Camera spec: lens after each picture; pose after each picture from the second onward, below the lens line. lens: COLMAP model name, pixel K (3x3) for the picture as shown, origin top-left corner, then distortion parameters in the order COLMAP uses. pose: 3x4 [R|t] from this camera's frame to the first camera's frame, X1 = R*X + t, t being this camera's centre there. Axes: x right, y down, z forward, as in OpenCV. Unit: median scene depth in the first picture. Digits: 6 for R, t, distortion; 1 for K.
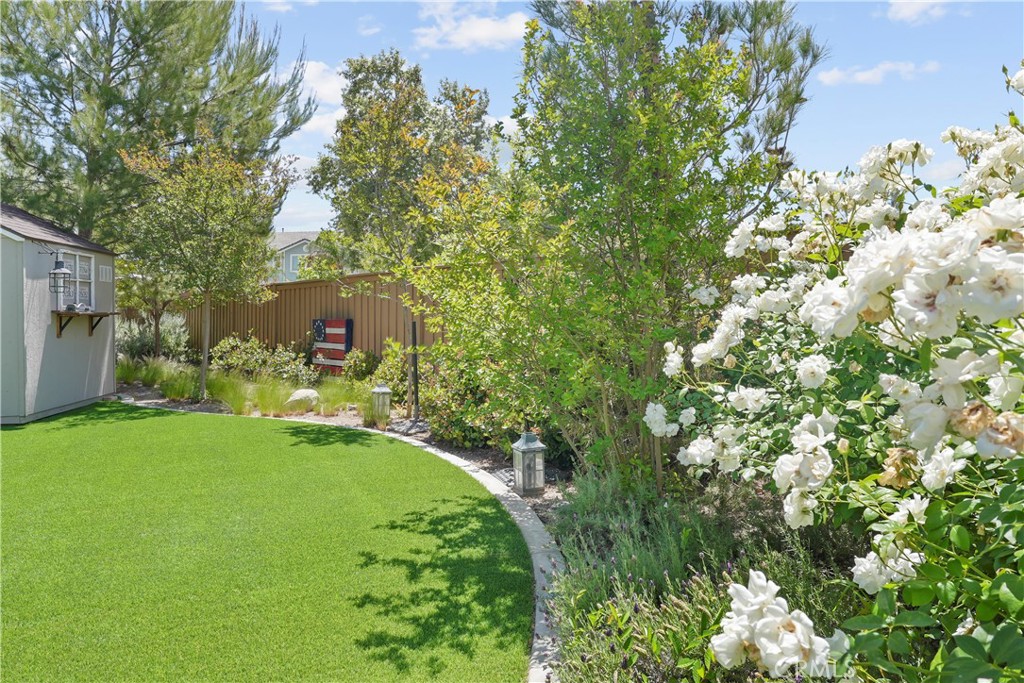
lens RADIAL K [[729.9, 0, 503.3], [0, 729.9, 342.6], [0, 0, 1]] dist [-0.020926, 0.016810]
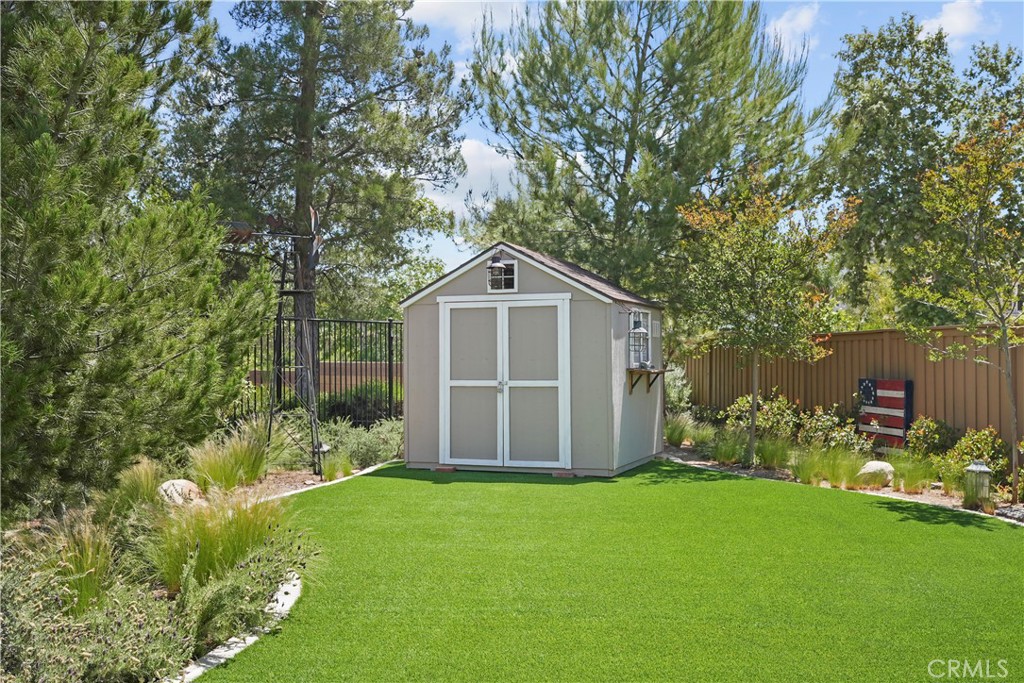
lens RADIAL K [[991.2, 0, 511.4], [0, 991.2, 324.0], [0, 0, 1]] dist [-0.013791, 0.000000]
pose [[0.879507, 0.001847, -0.475883, -0.119507], [-0.035264, 0.997496, -0.061301, -0.018484], [0.474578, 0.070696, 0.877370, -0.388717]]
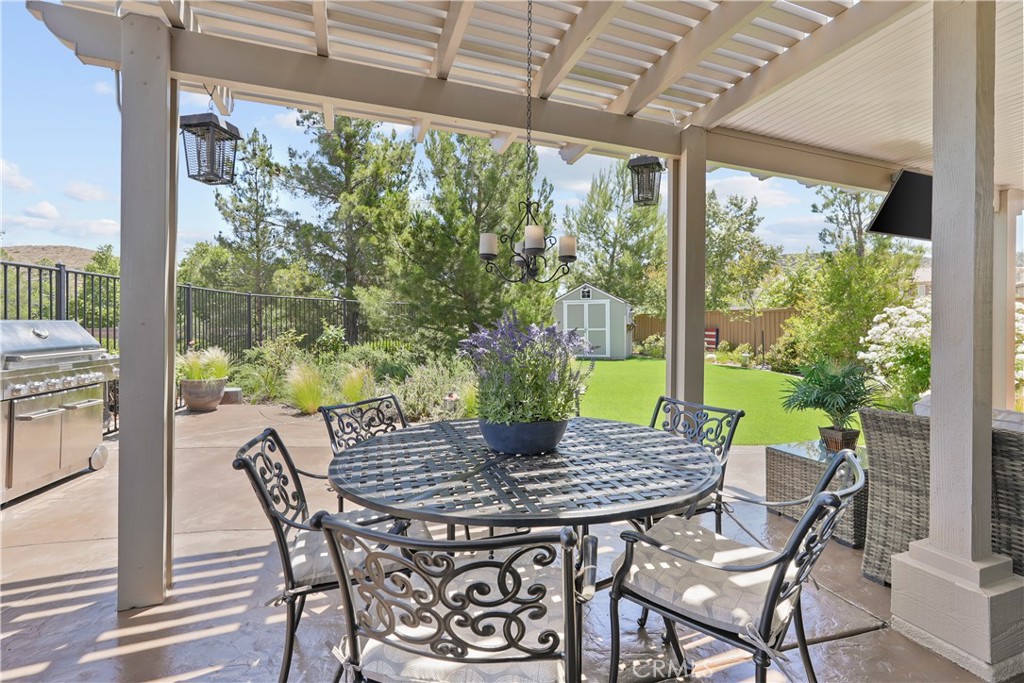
lens RADIAL K [[458.9, 0, 516.1], [0, 458.9, 313.4], [0, 0, 1]] dist [-0.001482, -0.000431]
pose [[0.890595, 0.005935, -0.454759, -0.187332], [-0.032713, 0.998161, -0.051038, 0.030294], [0.453619, 0.060331, 0.889151, -1.184942]]
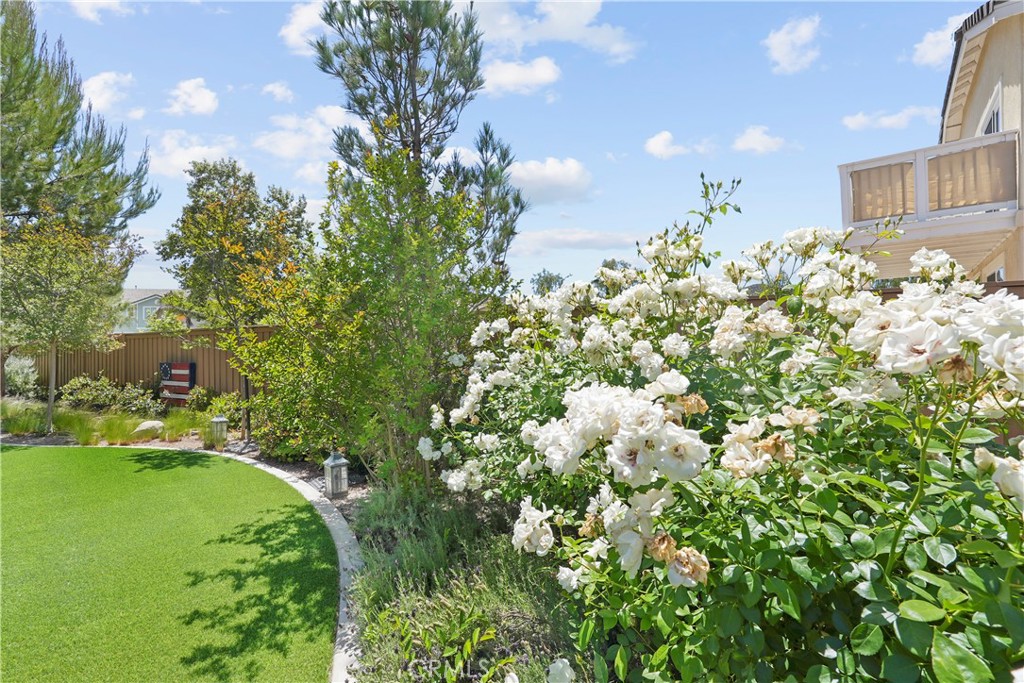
lens RADIAL K [[470.2, 0, 494.8], [0, 470.2, 367.7], [0, 0, 1]] dist [-0.000524, 0.001709]
pose [[0.937688, -0.011405, 0.347291, 0.007139], [0.012623, 0.999920, -0.001243, -0.026271], [-0.347249, 0.005550, 0.937757, 0.033817]]
